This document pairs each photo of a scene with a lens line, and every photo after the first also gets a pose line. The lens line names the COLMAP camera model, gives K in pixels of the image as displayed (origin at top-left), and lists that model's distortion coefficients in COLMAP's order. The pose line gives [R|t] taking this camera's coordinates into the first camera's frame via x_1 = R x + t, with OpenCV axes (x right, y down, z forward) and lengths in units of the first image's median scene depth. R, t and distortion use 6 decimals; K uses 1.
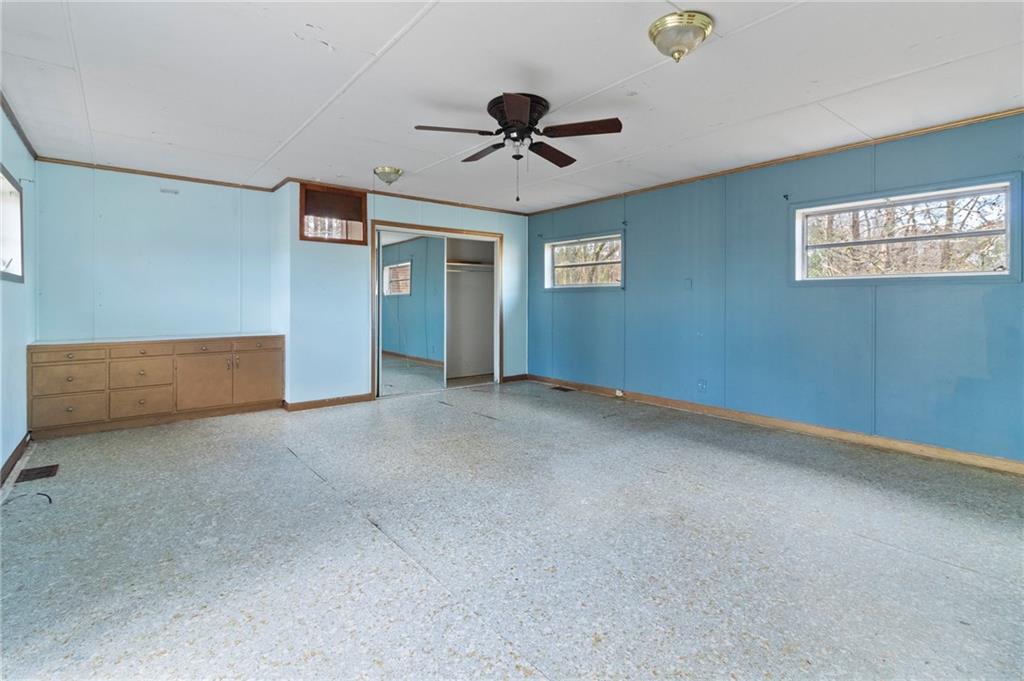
lens RADIAL K [[481.2, 0, 508.3], [0, 481.2, 304.6], [0, 0, 1]] dist [0.002018, -0.000253]
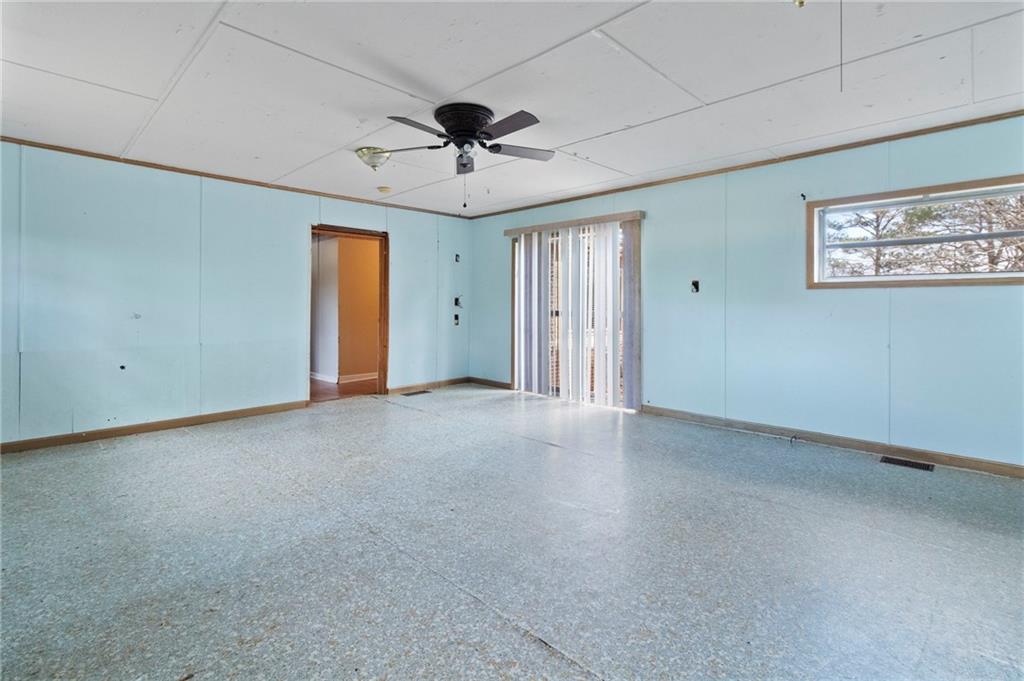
lens RADIAL K [[481.2, 0, 508.3], [0, 481.2, 304.6], [0, 0, 1]] dist [0.002018, -0.000253]
pose [[-0.993692, -0.002263, -0.112124, 0.041805], [-0.002724, 0.999988, 0.003955, -0.010657], [0.112113, 0.004235, -0.993686, 1.998764]]
